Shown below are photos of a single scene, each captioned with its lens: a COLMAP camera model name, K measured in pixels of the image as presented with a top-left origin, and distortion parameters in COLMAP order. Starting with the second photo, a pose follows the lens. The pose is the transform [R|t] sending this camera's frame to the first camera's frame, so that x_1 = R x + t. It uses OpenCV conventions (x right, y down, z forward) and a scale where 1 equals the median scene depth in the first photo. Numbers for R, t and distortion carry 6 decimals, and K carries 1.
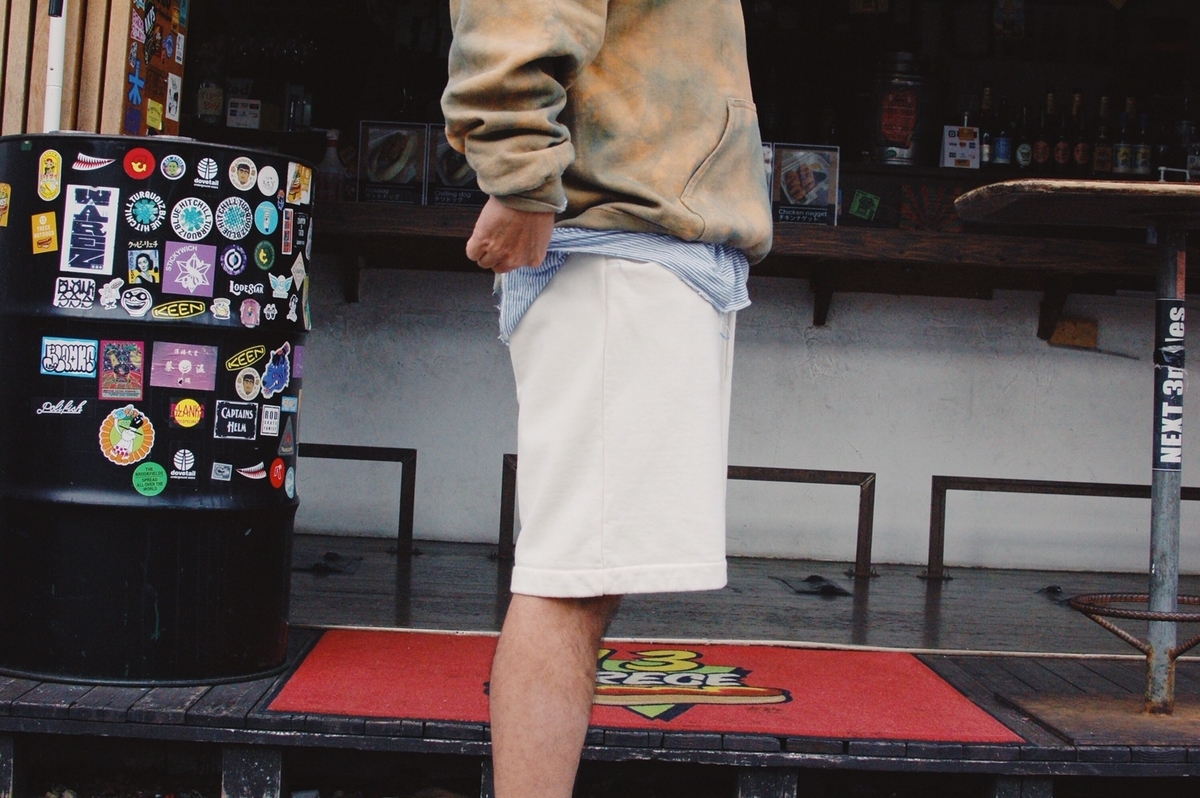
lens RADIAL K [[1835.9, 0, 600.0], [0, 1835.9, 399.0], [0, 0, 1]] dist [-0.172280, 0.137872]
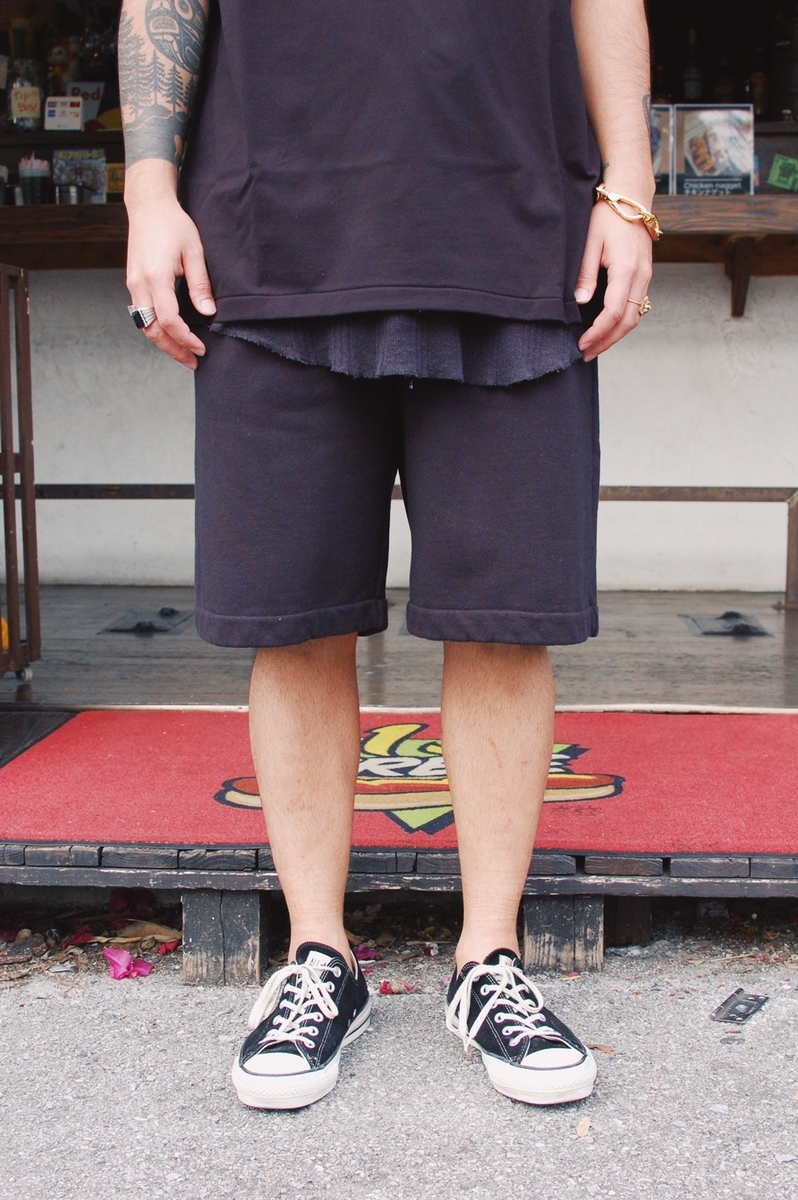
lens RADIAL K [[1835.9, 0, 399.0], [0, 1835.9, 600.0], [0, 0, 1]] dist [-0.172280, 0.137872]
pose [[0.992124, -0.040133, -0.118652, 0.062036], [0.051095, 0.994554, 0.090835, 0.006233], [0.114361, -0.096182, 0.988772, 0.139894]]
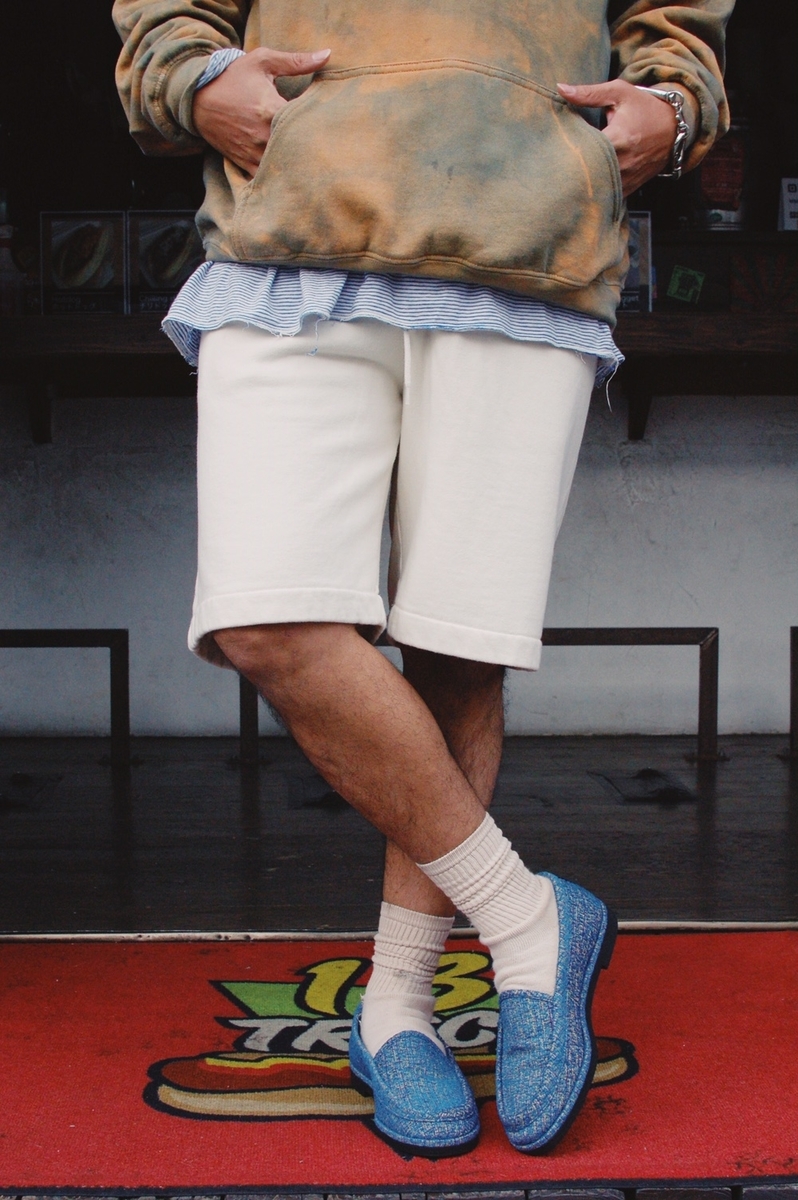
lens RADIAL K [[1835.9, 0, 399.0], [0, 1835.9, 600.0], [0, 0, 1]] dist [-0.172280, 0.137872]
pose [[0.998547, -0.053439, -0.006996, 0.020816], [0.053737, 0.997124, 0.053436, -0.020175], [0.004121, -0.053735, 0.998547, 0.222061]]
